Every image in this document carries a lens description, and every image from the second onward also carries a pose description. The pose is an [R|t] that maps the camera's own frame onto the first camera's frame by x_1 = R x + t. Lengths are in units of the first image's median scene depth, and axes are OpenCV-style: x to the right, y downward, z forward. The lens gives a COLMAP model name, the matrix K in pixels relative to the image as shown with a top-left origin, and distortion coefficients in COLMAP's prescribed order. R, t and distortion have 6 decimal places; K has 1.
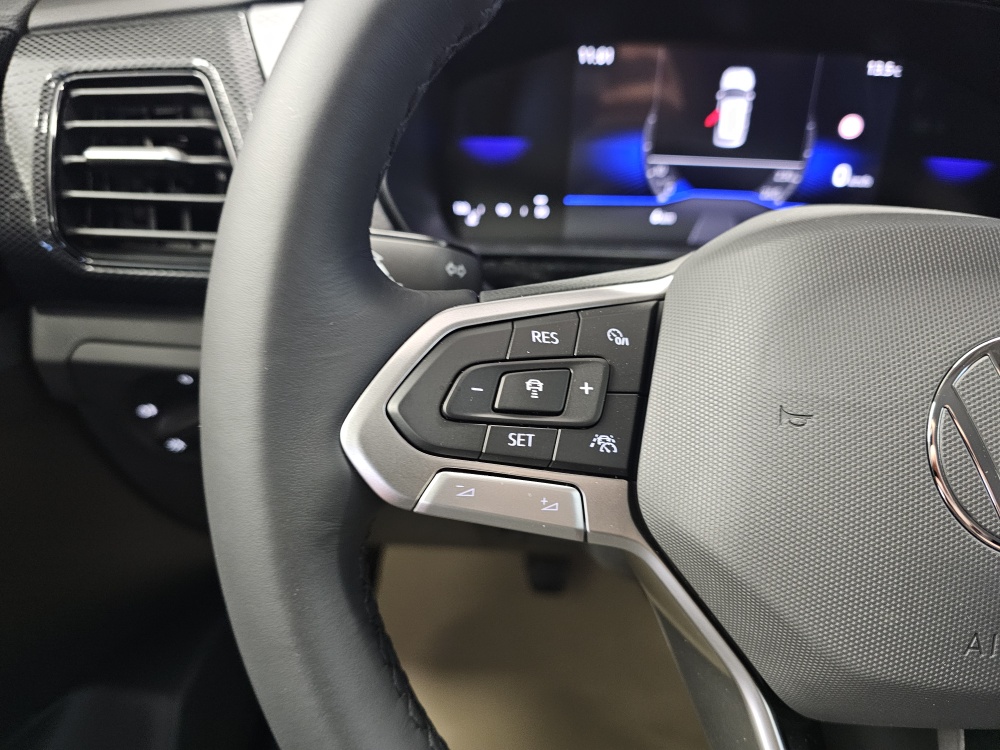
lens RADIAL K [[679.9, 0, 501.8], [0, 679.9, 344.9], [0, 0, 1]] dist [-0.007928, -0.003051]
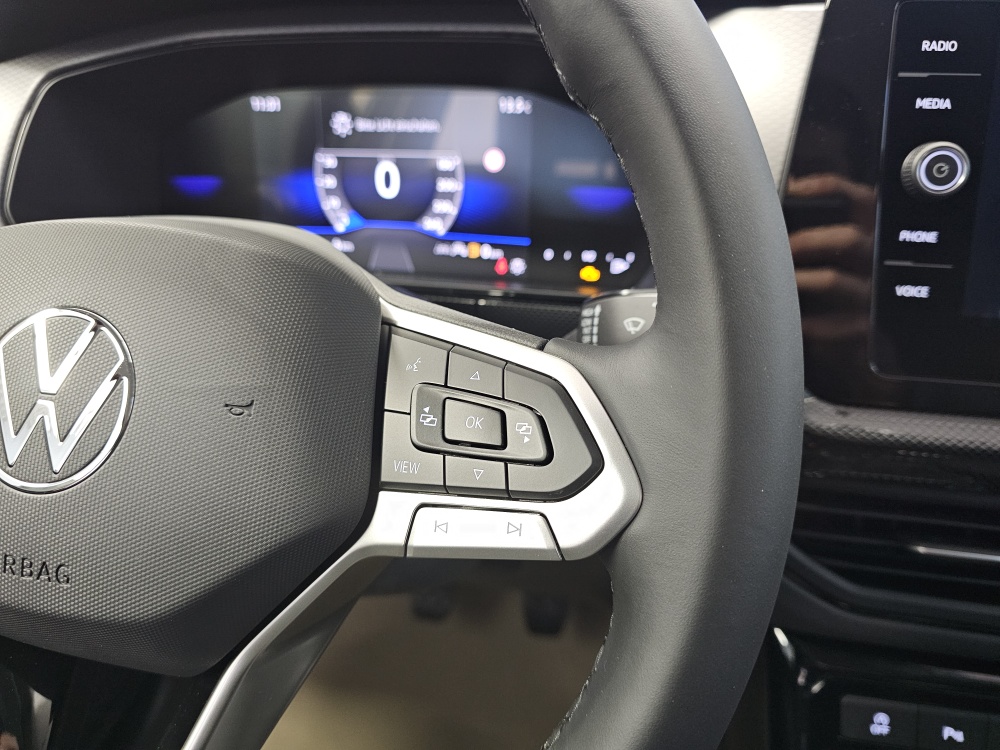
lens RADIAL K [[688.1, 0, 506.6], [0, 688.1, 362.7], [0, 0, 1]] dist [0.002036, -0.000190]
pose [[0.980698, 0.037909, -0.191818, 0.732341], [-0.048097, 0.997653, -0.048737, 0.045022], [0.189520, 0.057022, 0.980220, -0.036885]]
